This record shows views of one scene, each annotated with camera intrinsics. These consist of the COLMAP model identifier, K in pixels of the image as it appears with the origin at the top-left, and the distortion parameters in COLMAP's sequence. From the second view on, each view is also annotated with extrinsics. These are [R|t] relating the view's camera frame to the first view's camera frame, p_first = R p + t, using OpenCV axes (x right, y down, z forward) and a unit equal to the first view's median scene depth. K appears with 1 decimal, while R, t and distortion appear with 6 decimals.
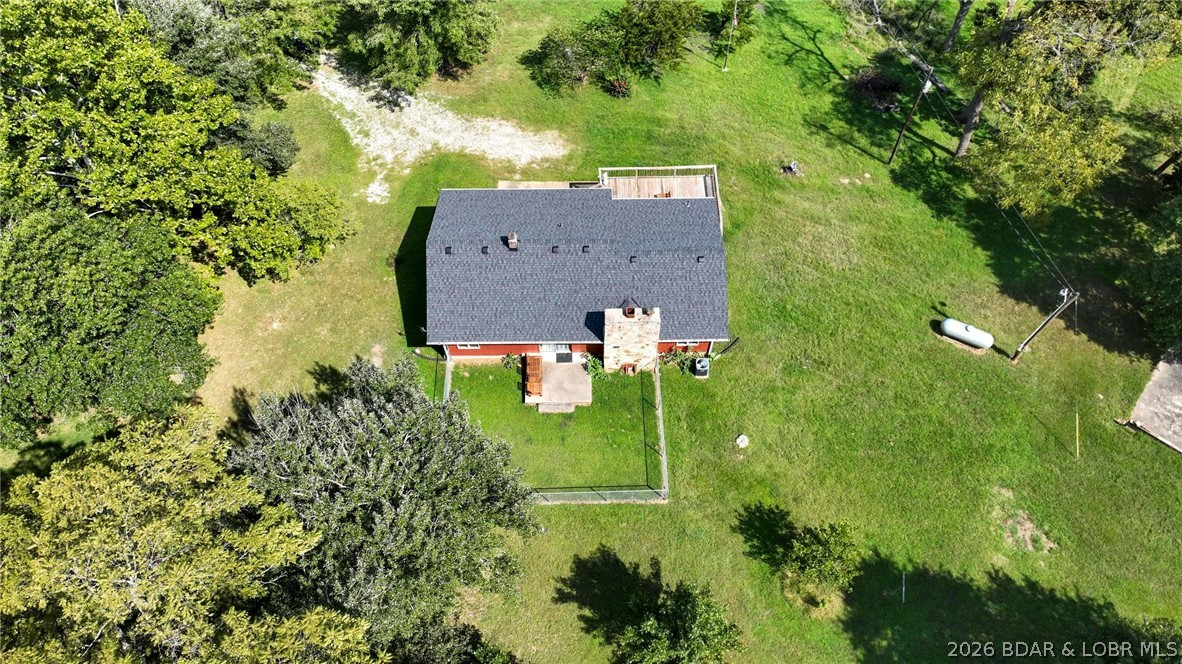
lens RADIAL K [[832.8, 0, 594.7], [0, 832.8, 334.5], [0, 0, 1]] dist [-0.000024, 0.015175]
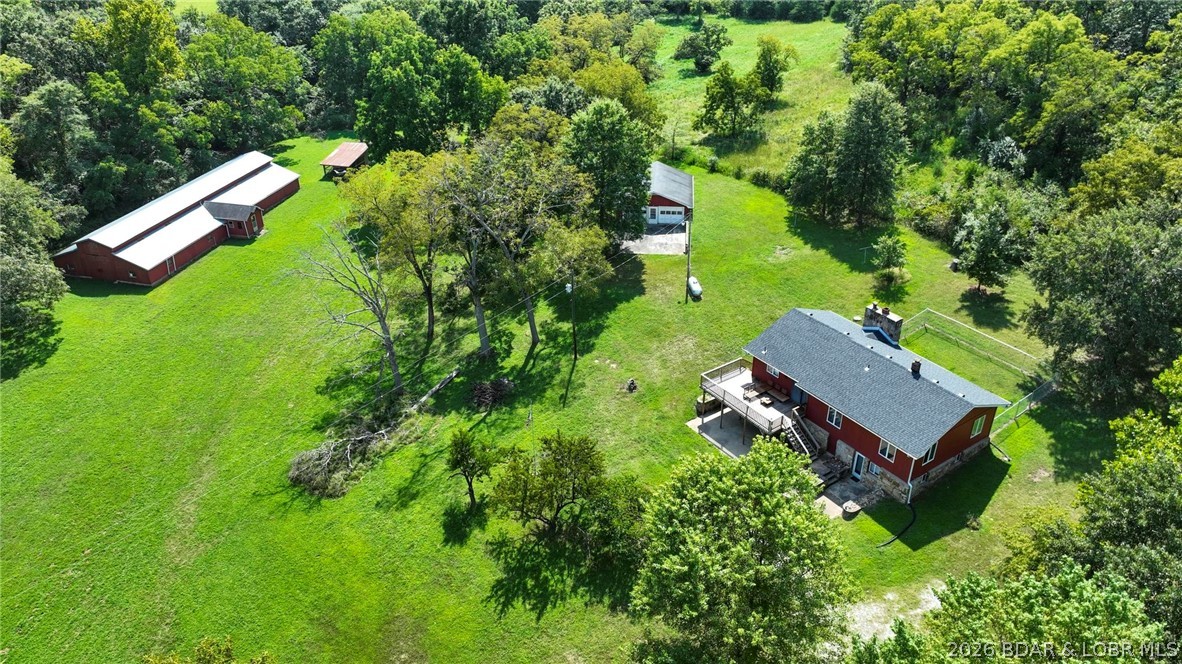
lens RADIAL K [[832.8, 0, 590.3], [0, 832.8, 332.1], [0, 0, 1]] dist [-0.000024, 0.015175]
pose [[-0.556643, -0.409600, 0.722756, -0.632433], [0.732540, 0.168339, 0.659581, -1.163040], [-0.391833, 0.896599, 0.206344, 0.781512]]
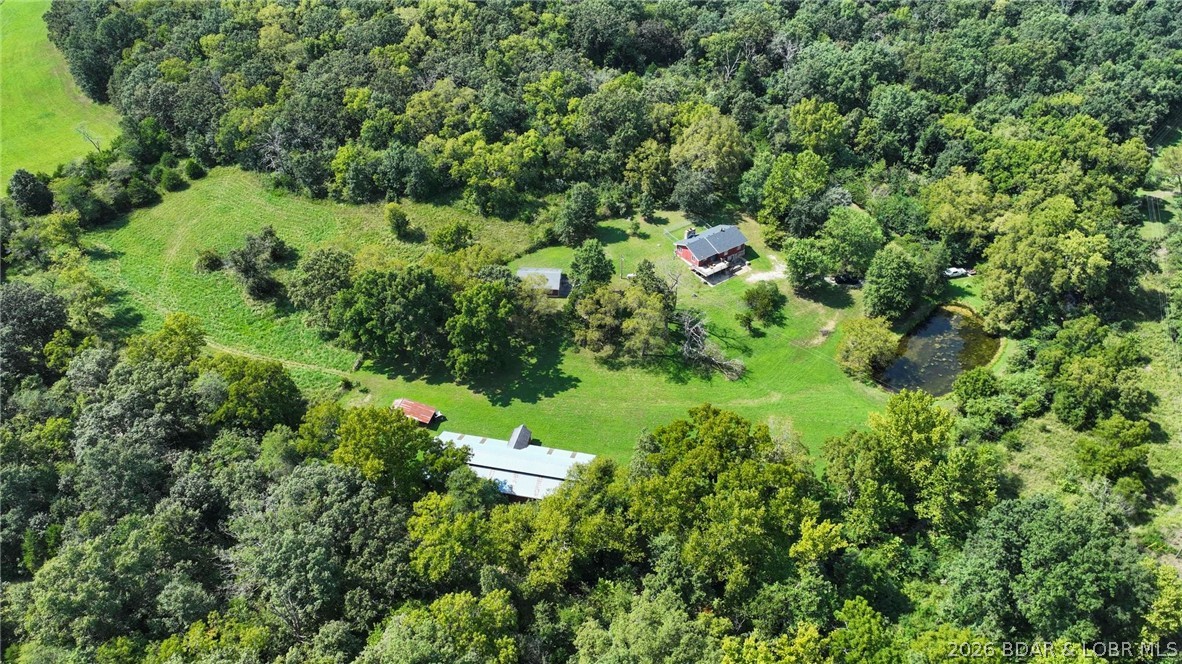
lens RADIAL K [[832.8, 0, 592.8], [0, 832.8, 335.3], [0, 0, 1]] dist [-0.000024, 0.015175]
pose [[-0.815659, 0.355938, -0.456079, 2.524798], [-0.503489, -0.048443, 0.862643, -3.394263], [0.284954, 0.933253, 0.218724, 0.281448]]
